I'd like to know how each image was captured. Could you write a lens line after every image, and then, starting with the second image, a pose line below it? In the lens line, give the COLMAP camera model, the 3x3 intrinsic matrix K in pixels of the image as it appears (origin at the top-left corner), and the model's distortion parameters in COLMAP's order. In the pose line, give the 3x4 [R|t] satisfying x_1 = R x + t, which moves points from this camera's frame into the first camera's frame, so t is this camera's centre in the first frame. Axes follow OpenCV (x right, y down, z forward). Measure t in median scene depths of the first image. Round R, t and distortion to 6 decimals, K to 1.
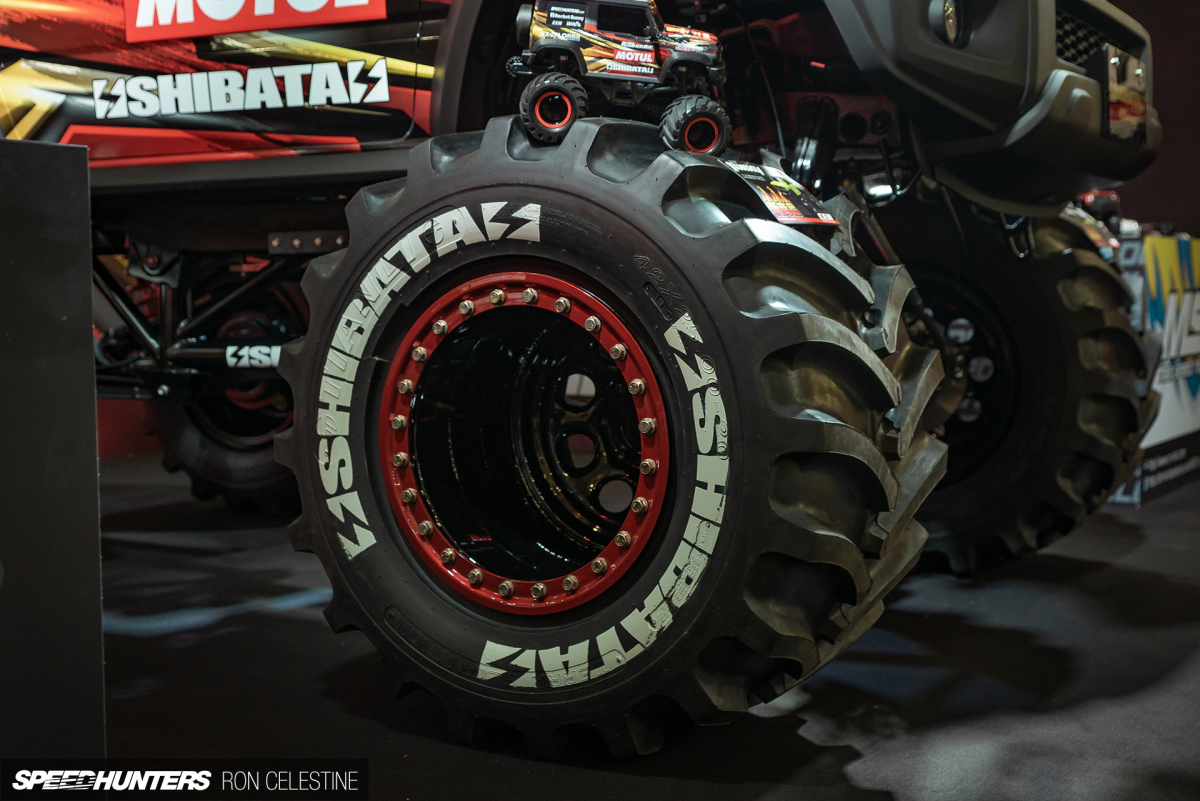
lens RADIAL K [[1699.6, 0, 600.5], [0, 1699.6, 400.6], [0, 0, 1]] dist [0.020966, 0.000000]
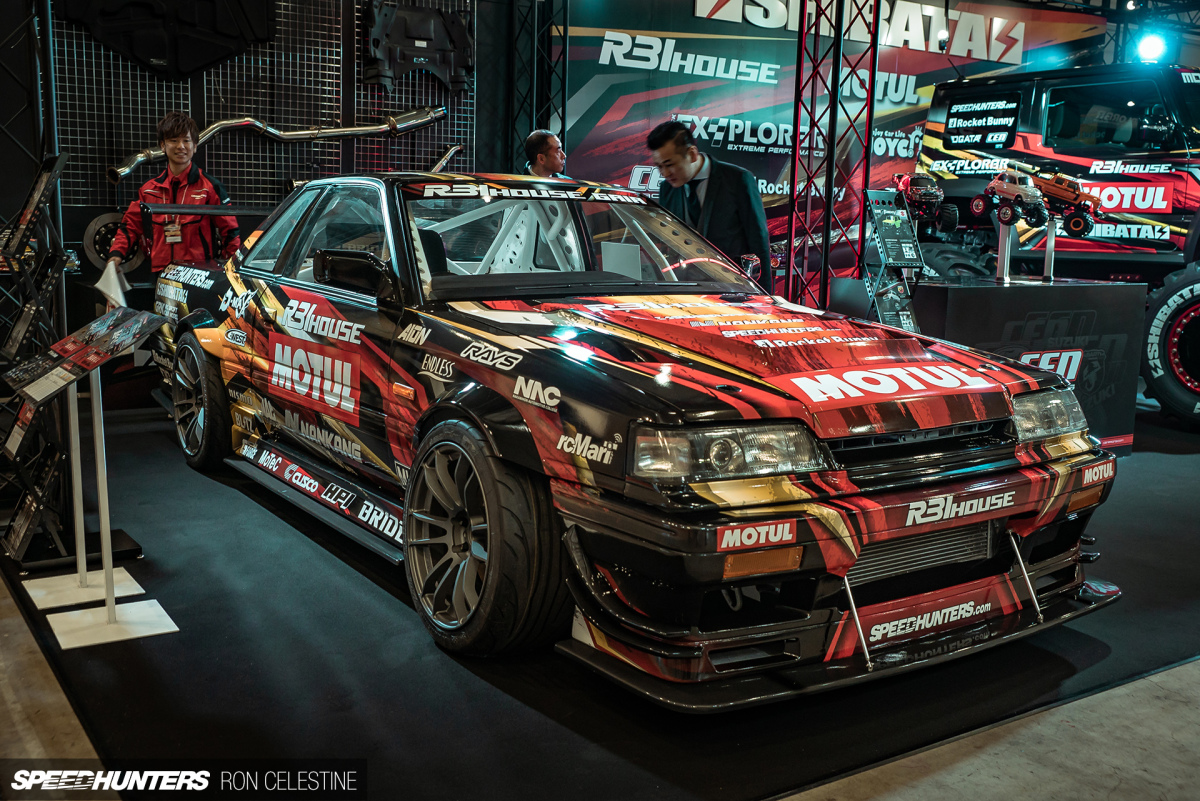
lens RADIAL K [[1185.3, 0, 599.8], [0, 1185.3, 404.6], [0, 0, 1]] dist [0.014583, 0.000000]
pose [[0.906611, 0.094623, -0.411221, -0.189943], [-0.061213, 0.993717, 0.093702, -0.014802], [0.417504, -0.059779, 0.906707, -1.936222]]
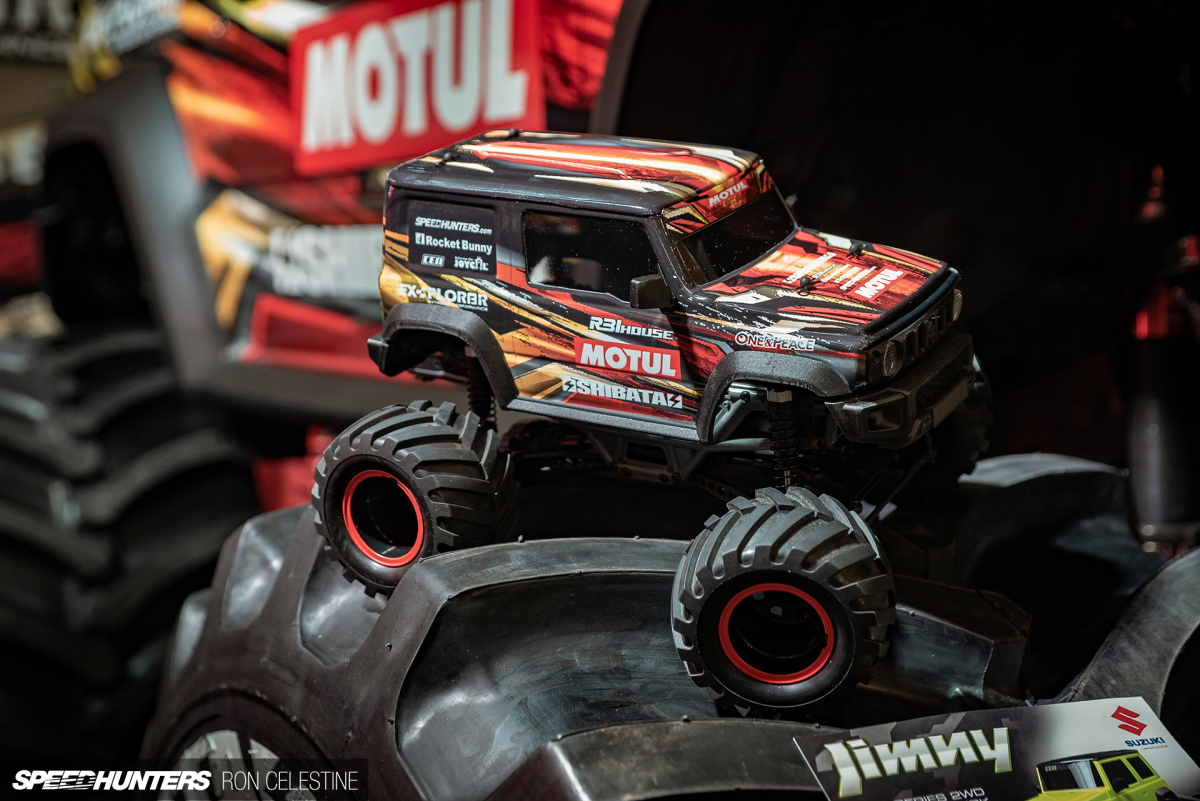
lens RADIAL K [[1699.6, 0, 599.3], [0, 1699.6, 400.7], [0, 0, 1]] dist [0.020966, 0.000000]
pose [[0.872738, 0.041599, -0.486413, 0.177067], [-0.035001, 0.999131, 0.022646, -0.201265], [0.486932, -0.002739, 0.873436, 0.705643]]
